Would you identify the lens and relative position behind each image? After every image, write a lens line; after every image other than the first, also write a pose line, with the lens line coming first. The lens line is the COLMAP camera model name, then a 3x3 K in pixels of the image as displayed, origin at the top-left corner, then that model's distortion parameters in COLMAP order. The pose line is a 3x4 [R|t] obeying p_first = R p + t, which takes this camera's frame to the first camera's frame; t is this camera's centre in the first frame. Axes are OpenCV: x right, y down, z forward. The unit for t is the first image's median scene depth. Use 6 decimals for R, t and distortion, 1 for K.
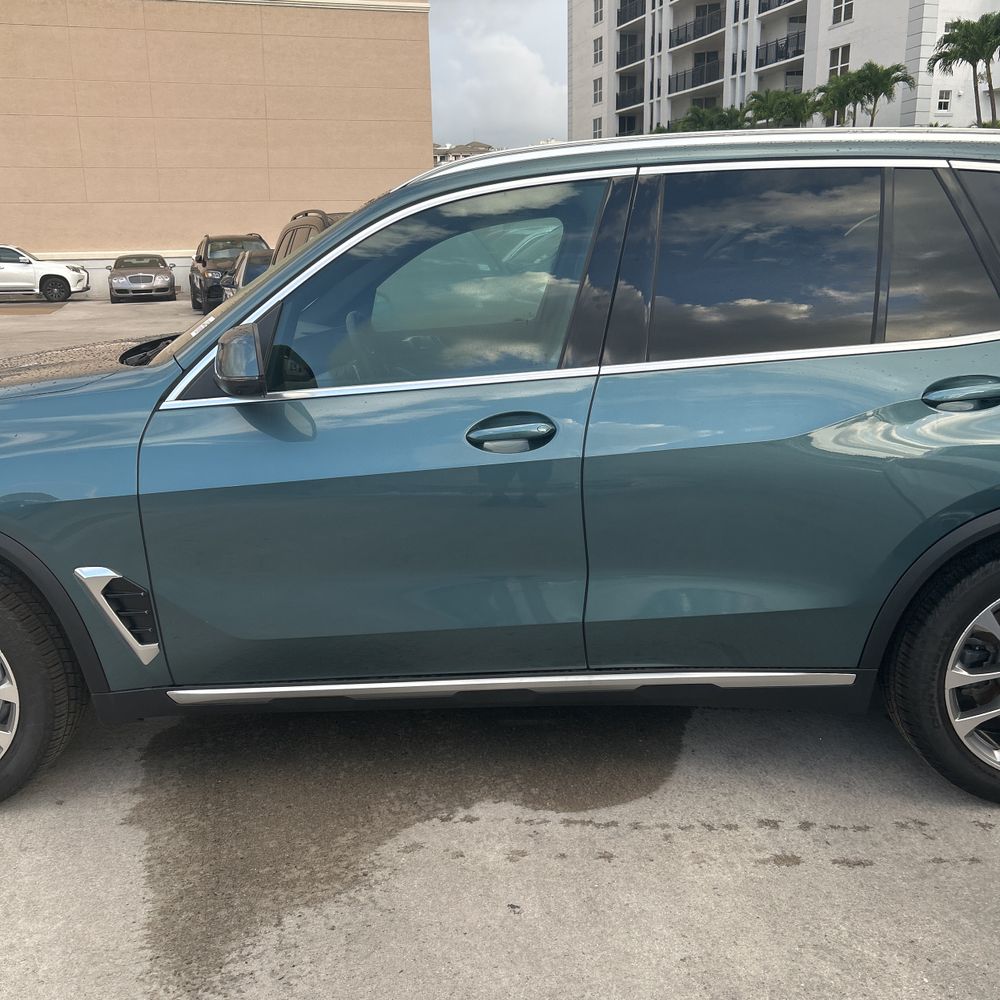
lens RADIAL K [[1011.2, 0, 497.5], [0, 1011.2, 503.2], [0, 0, 1]] dist [0.020985, 0.000000]
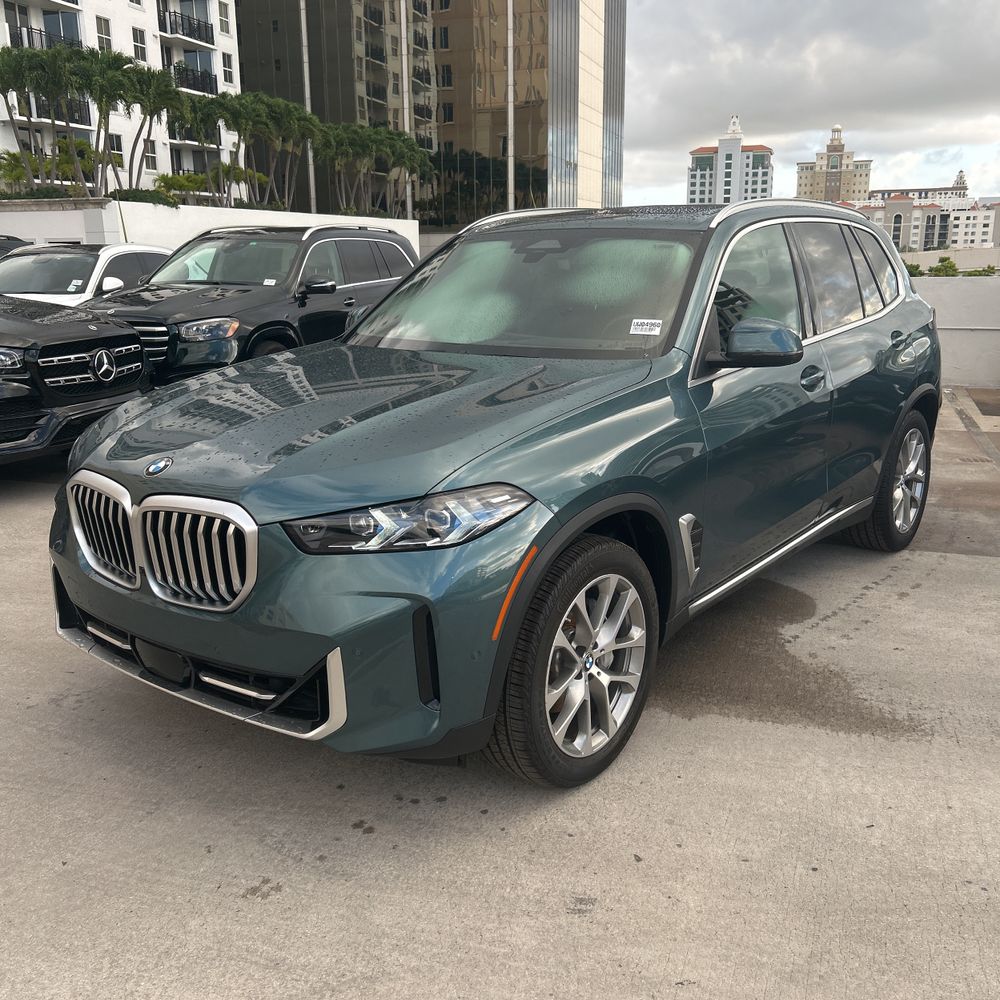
lens RADIAL K [[1011.2, 0, 492.1], [0, 1011.2, 514.8], [0, 0, 1]] dist [0.020985, 0.000000]
pose [[0.594227, -0.186271, 0.782431, -1.501830], [0.197418, 0.976832, 0.082620, -0.087441], [-0.779693, 0.105371, 0.617233, 0.403701]]
